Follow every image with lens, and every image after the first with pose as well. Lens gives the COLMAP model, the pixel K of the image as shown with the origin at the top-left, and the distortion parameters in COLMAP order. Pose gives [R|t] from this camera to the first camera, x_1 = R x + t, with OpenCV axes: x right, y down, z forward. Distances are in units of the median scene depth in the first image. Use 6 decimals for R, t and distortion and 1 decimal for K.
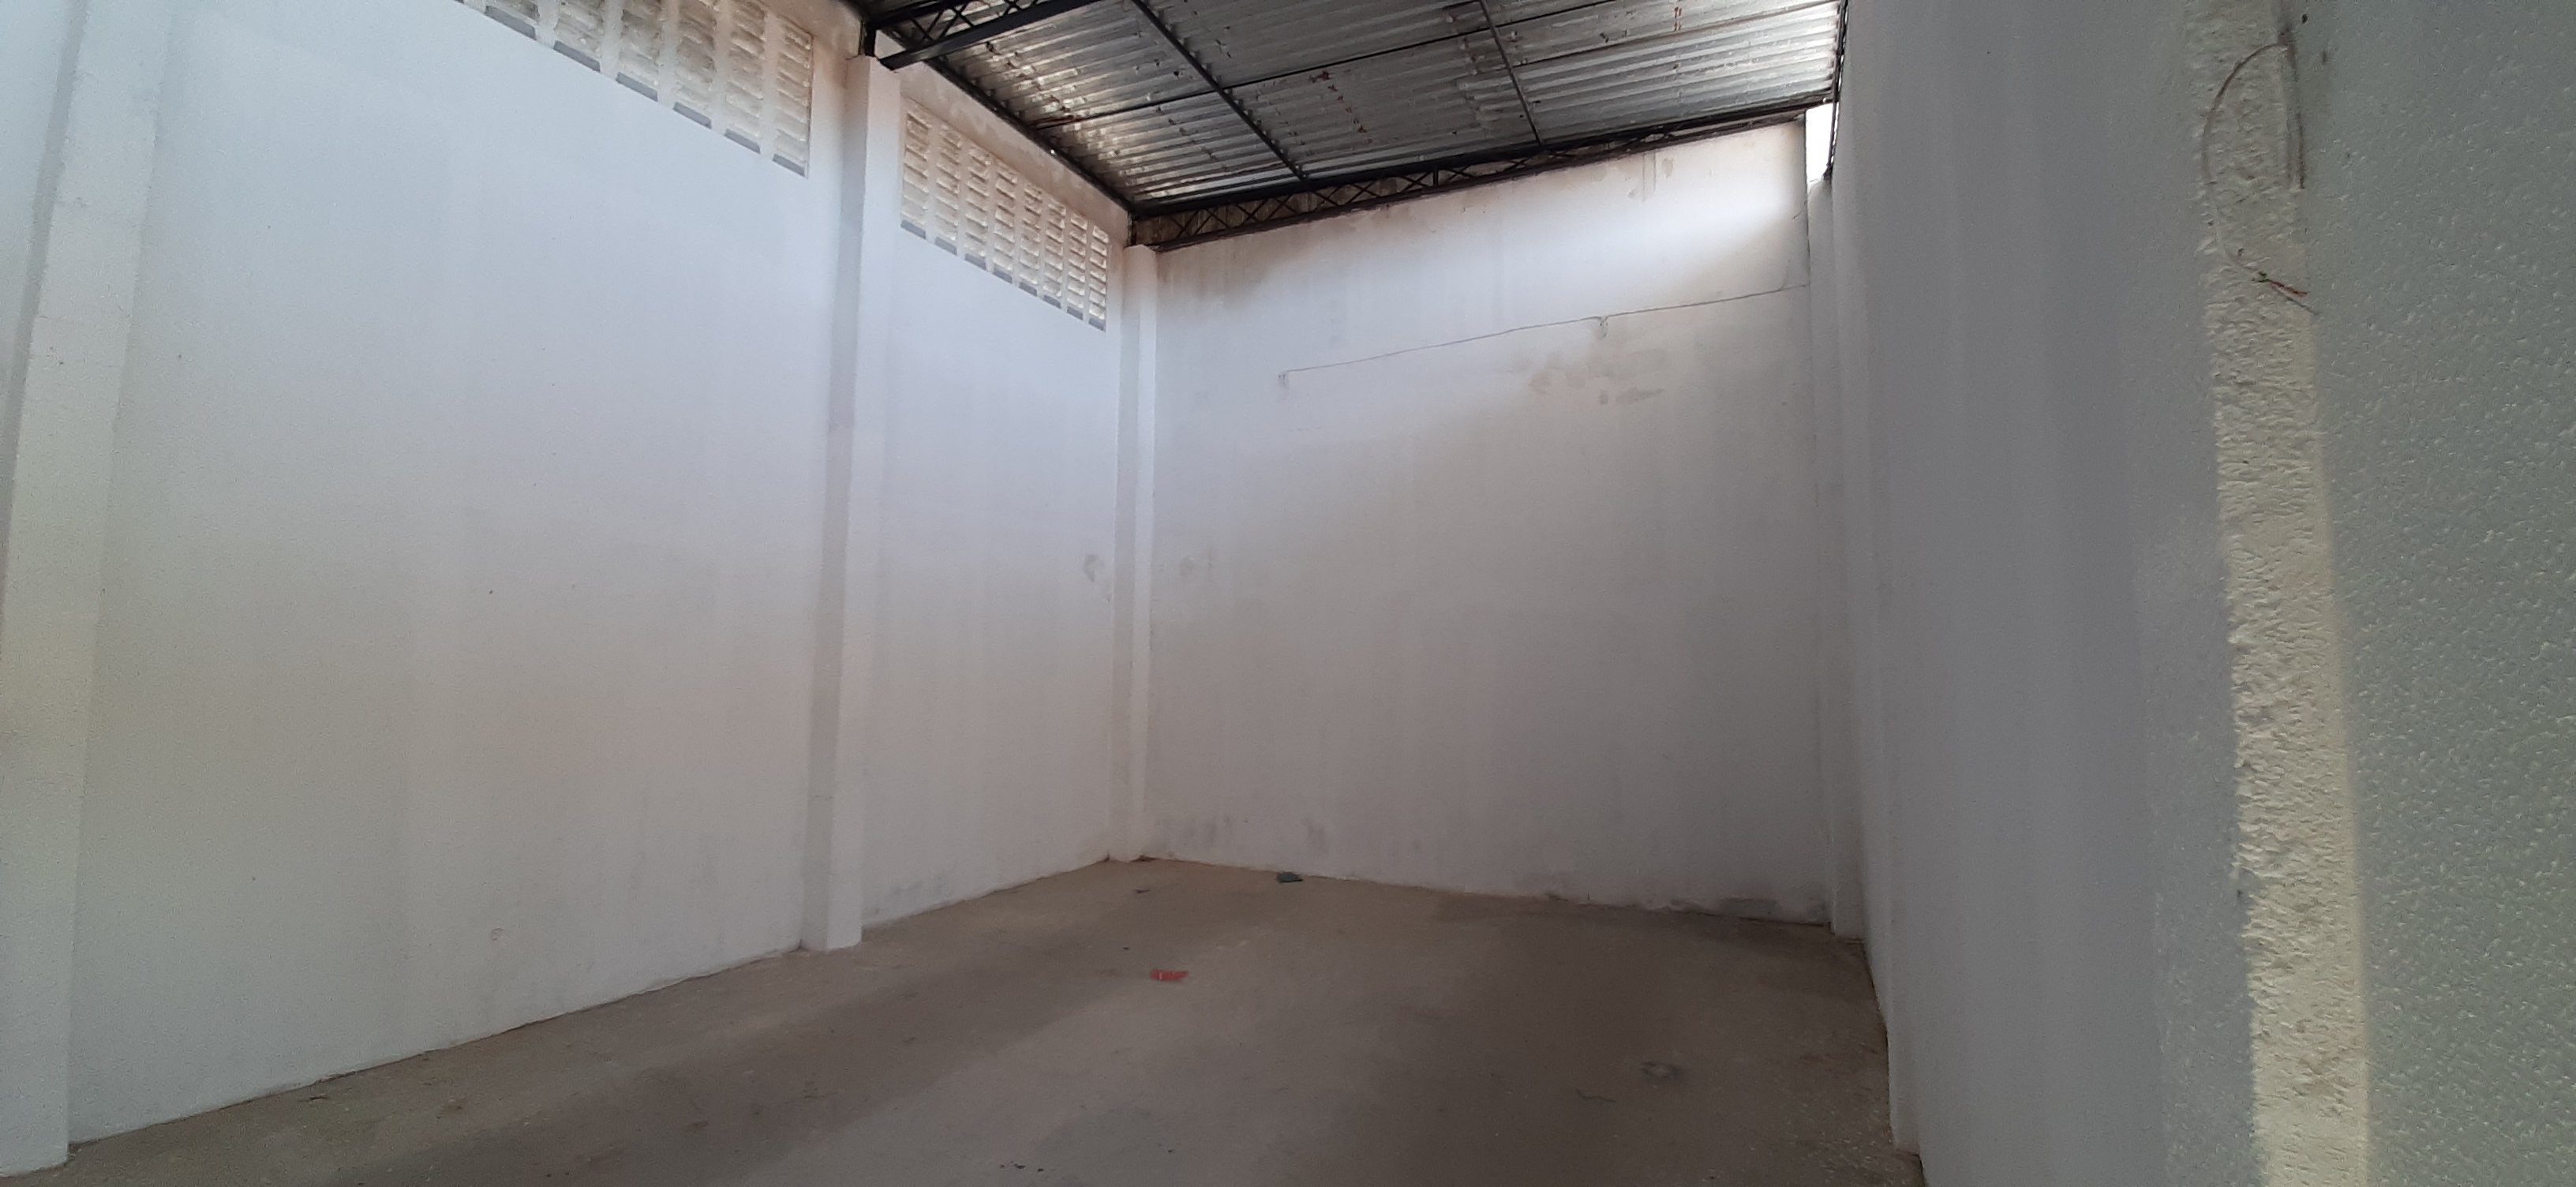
lens RADIAL K [[1009.9, 0, 1291.3], [0, 1009.9, 606.1], [0, 0, 1]] dist [-0.008481, -0.002403]
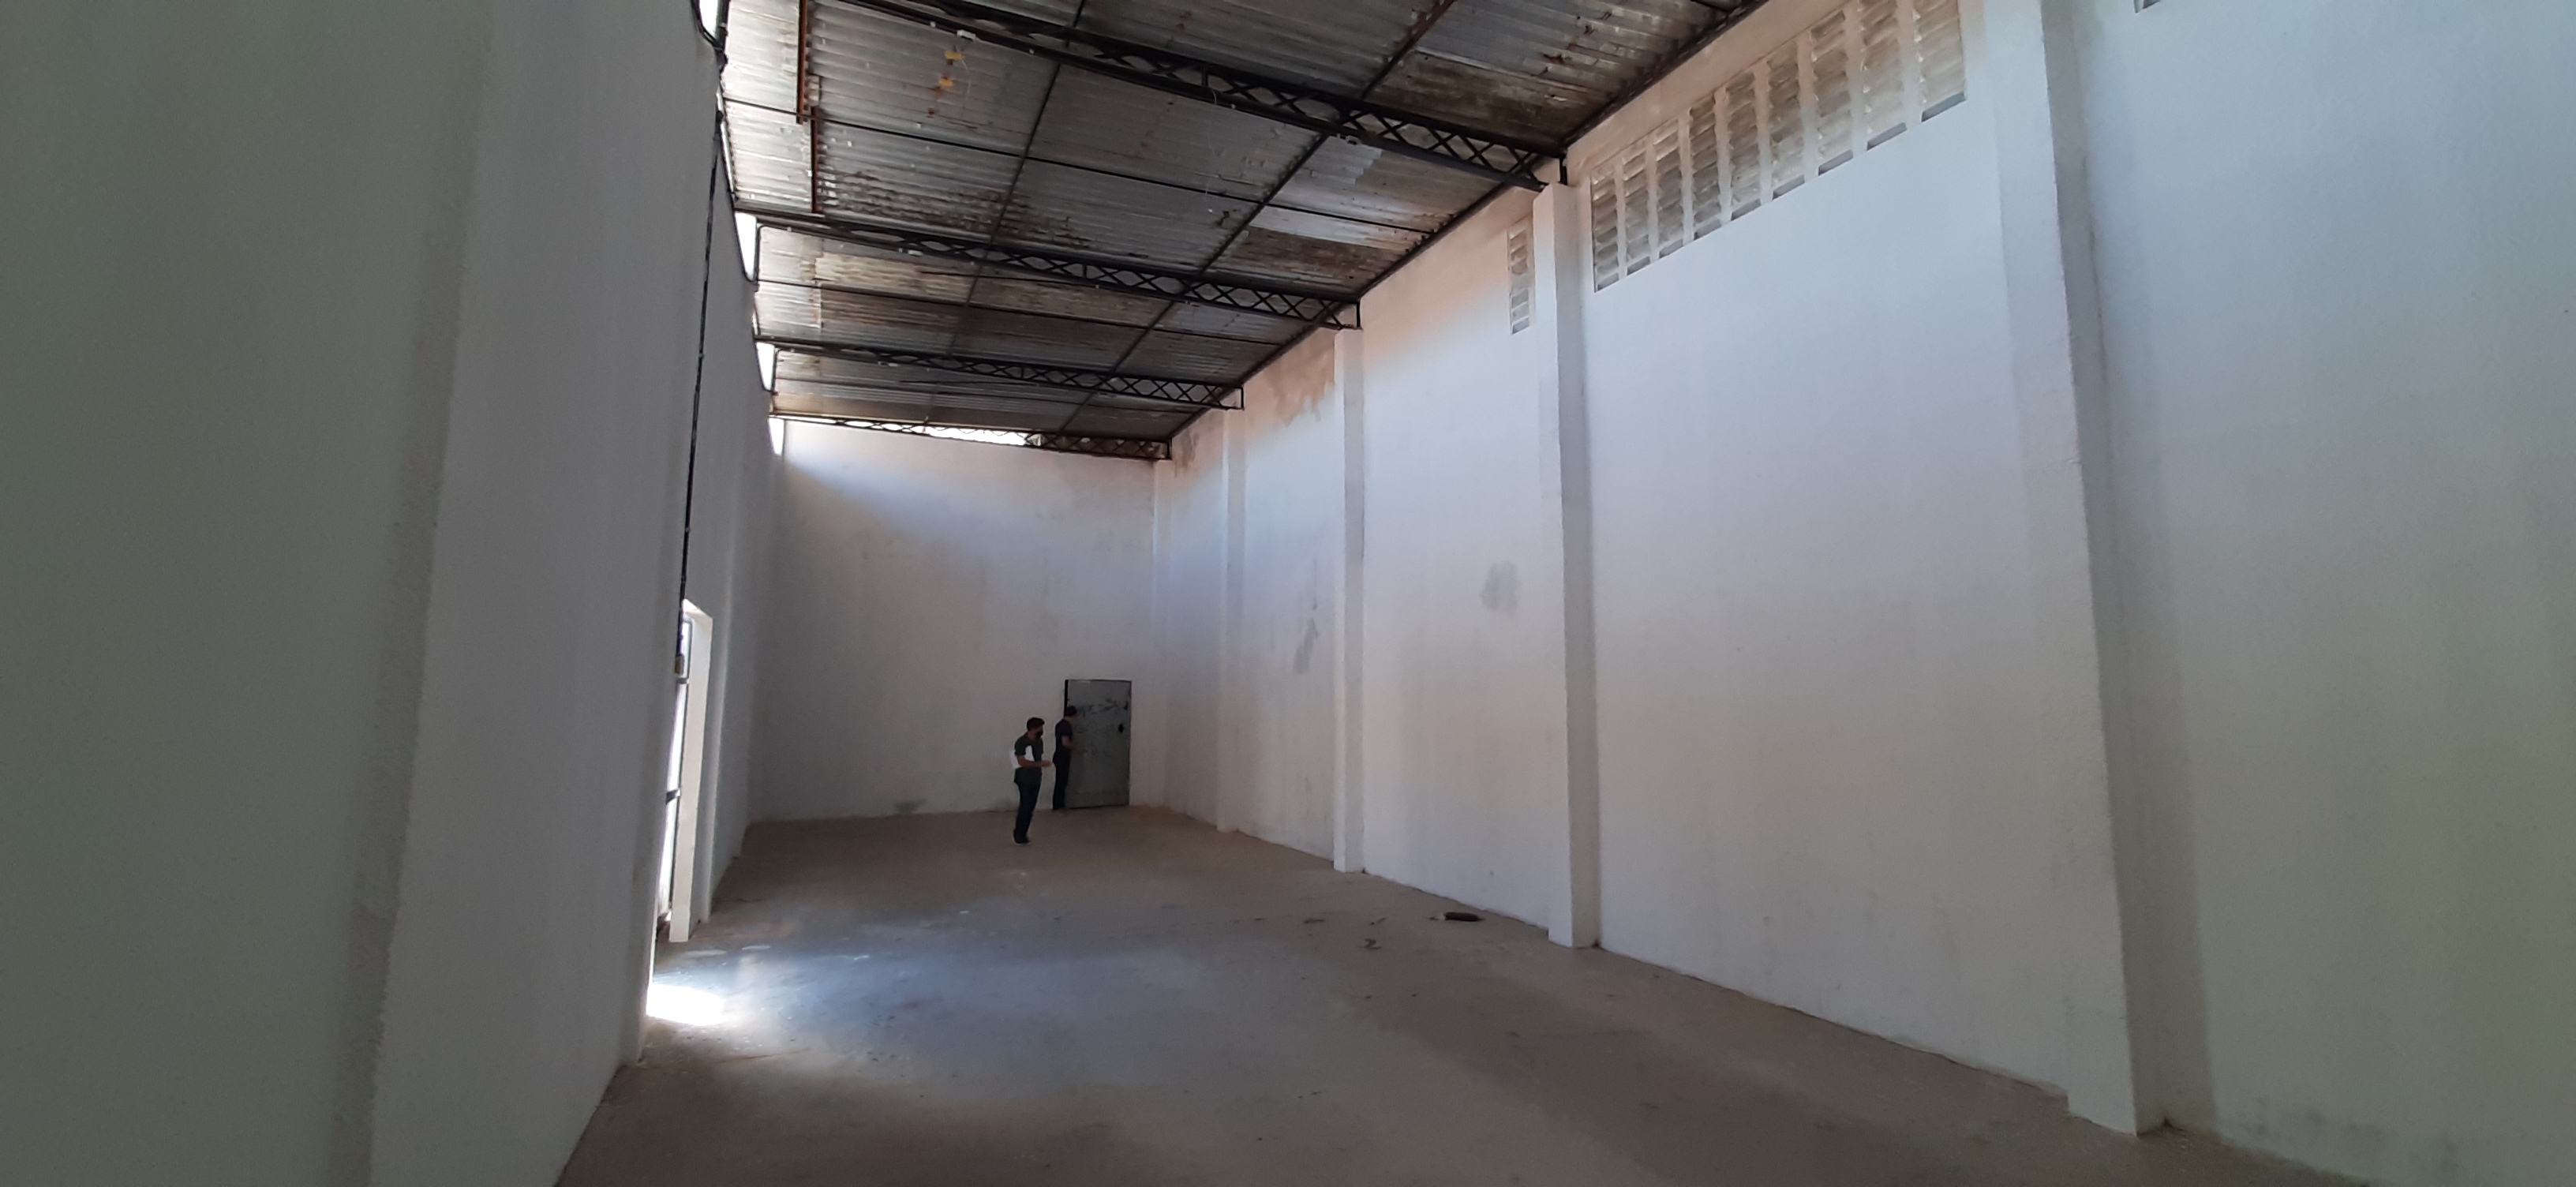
lens RADIAL K [[1009.9, 0, 1266.0], [0, 1009.9, 587.9], [0, 0, 1]] dist [-0.008481, -0.002403]
pose [[-0.645929, -0.106052, -0.755995, 0.524252], [0.032741, 0.985544, -0.166228, 0.092555], [0.762695, -0.132123, -0.633119, 1.187042]]
